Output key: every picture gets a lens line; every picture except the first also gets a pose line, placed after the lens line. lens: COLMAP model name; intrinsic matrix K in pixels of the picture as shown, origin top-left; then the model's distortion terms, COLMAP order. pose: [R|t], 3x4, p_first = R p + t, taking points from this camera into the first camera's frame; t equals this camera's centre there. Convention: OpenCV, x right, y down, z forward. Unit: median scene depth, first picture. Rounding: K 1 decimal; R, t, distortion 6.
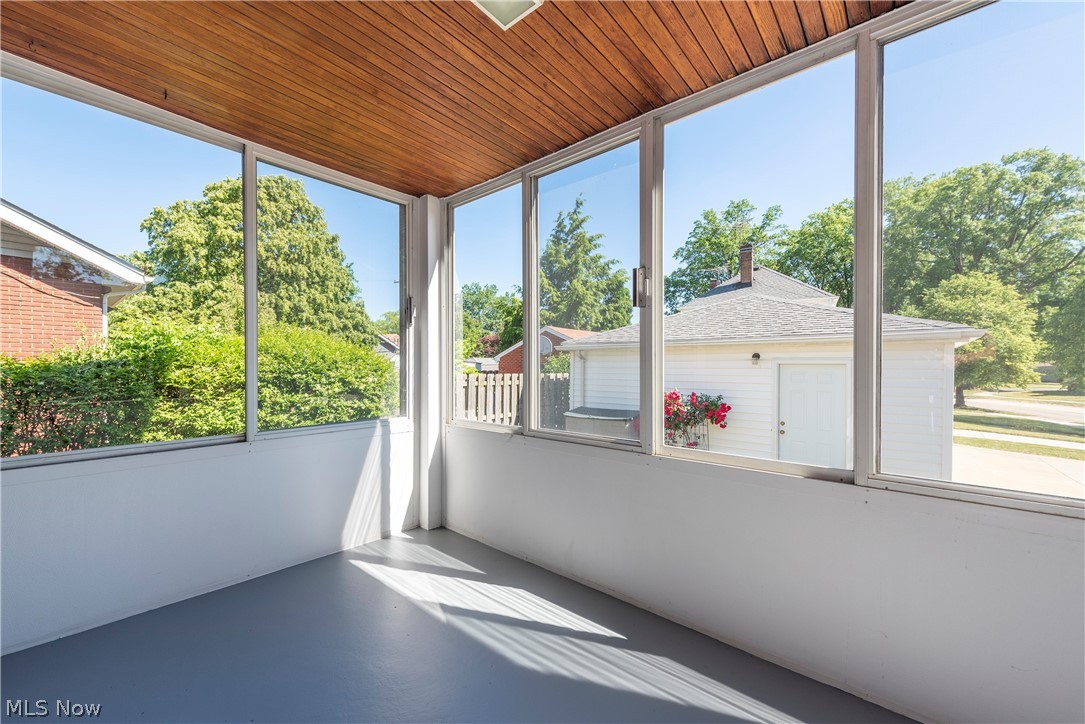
lens RADIAL K [[438.1, 0, 538.8], [0, 438.1, 365.8], [0, 0, 1]] dist [-0.000812, -0.000354]
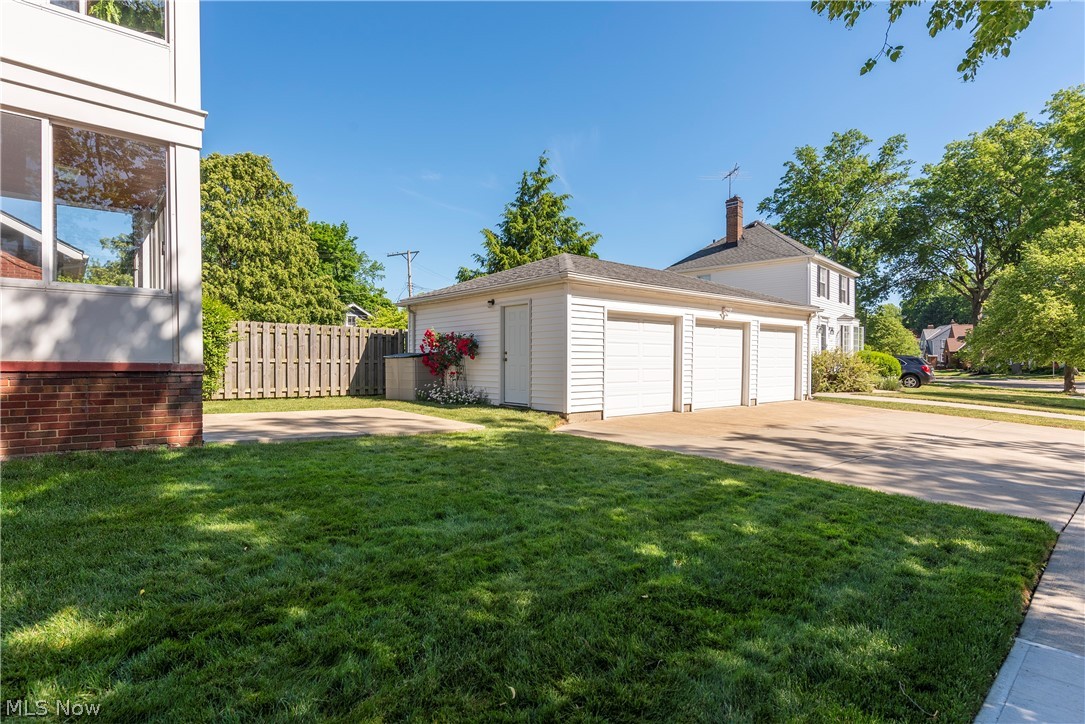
lens RADIAL K [[598.5, 0, 542.5], [0, 598.5, 362.0], [0, 0, 1]] dist [-0.000010, -0.000551]
pose [[0.984154, -0.001503, -0.177312, 0.323801], [0.000198, 0.999973, -0.007375, 0.056793], [0.177318, 0.007223, 0.984127, -0.232148]]
